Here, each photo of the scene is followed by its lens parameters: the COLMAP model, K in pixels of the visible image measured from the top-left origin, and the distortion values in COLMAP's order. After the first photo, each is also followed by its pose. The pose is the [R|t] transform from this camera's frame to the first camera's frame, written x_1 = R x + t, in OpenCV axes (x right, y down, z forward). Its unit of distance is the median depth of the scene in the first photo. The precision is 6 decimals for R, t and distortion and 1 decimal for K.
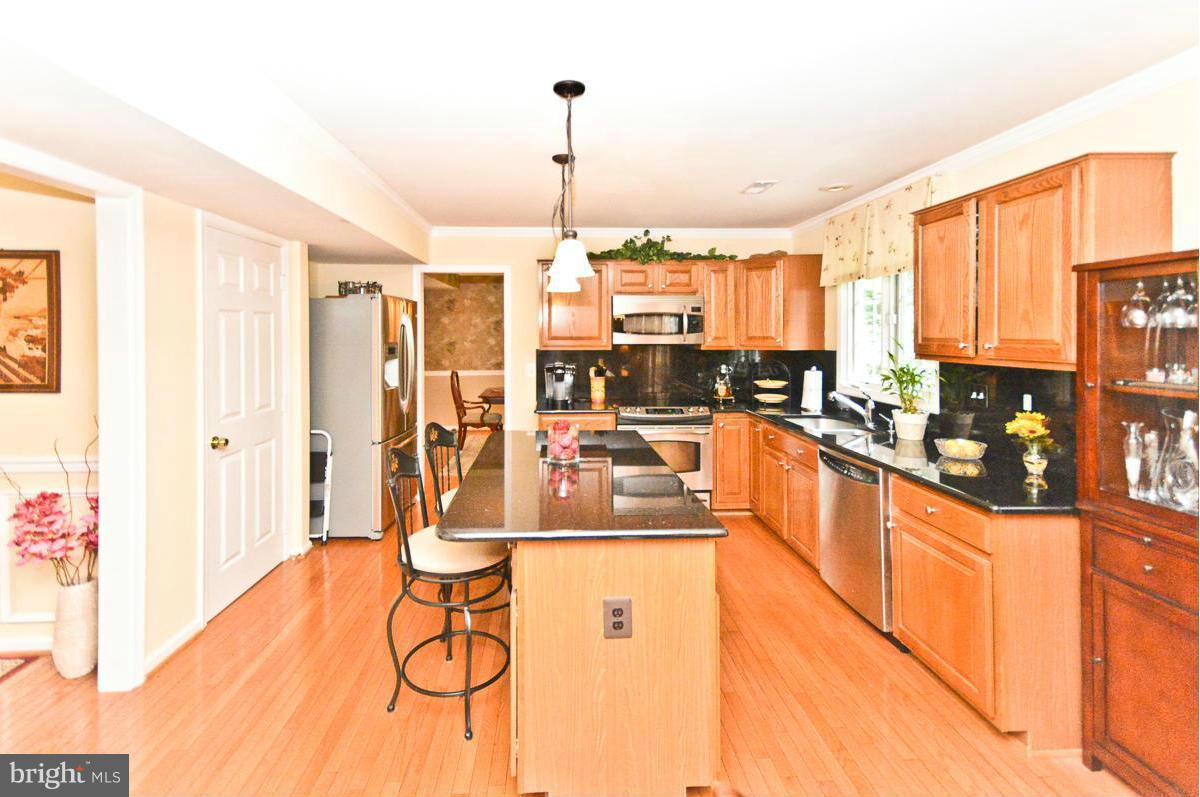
lens RADIAL K [[545.7, 0, 593.0], [0, 545.7, 328.5], [0, 0, 1]] dist [0.024745, -0.004877]
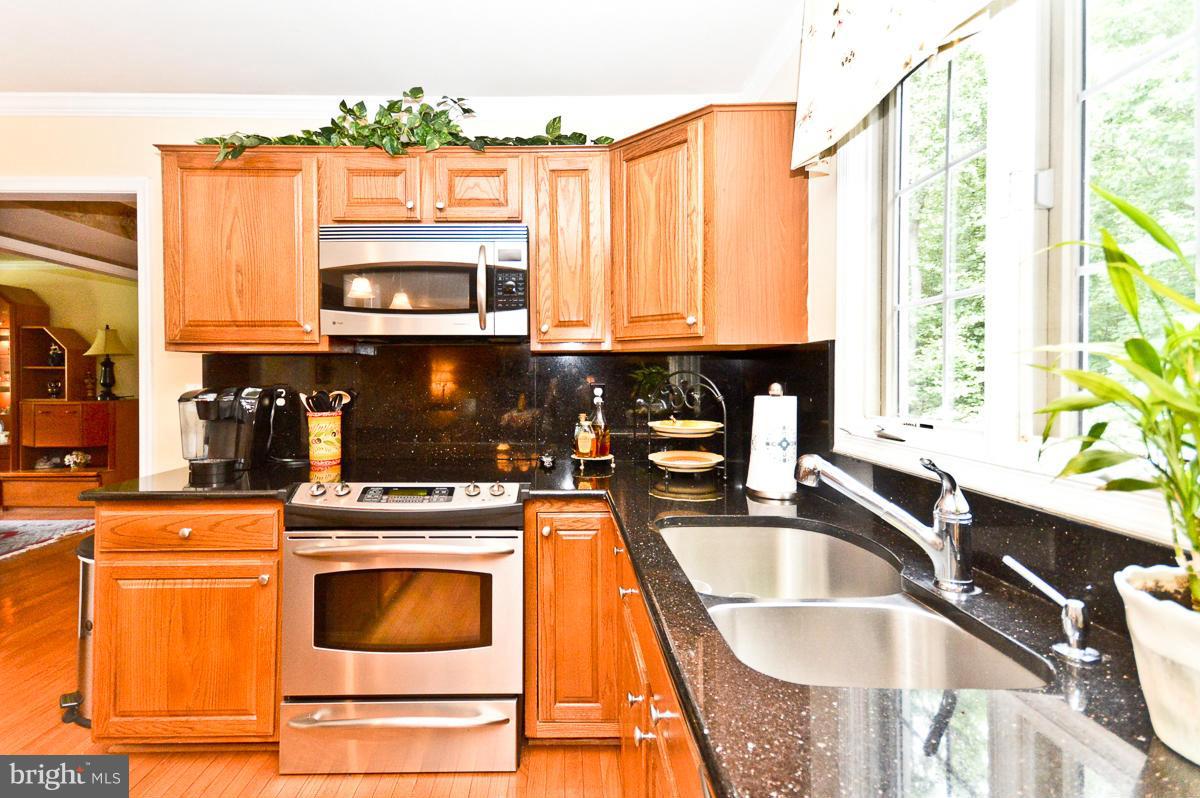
lens RADIAL K [[545.7, 0, 580.9], [0, 545.7, 373.5], [0, 0, 1]] dist [0.024745, -0.004877]
pose [[0.999360, 0.002199, -0.035695, 0.267806], [-0.001956, 0.999975, 0.006866, 0.056951], [0.035709, -0.006792, 0.999339, 0.584743]]
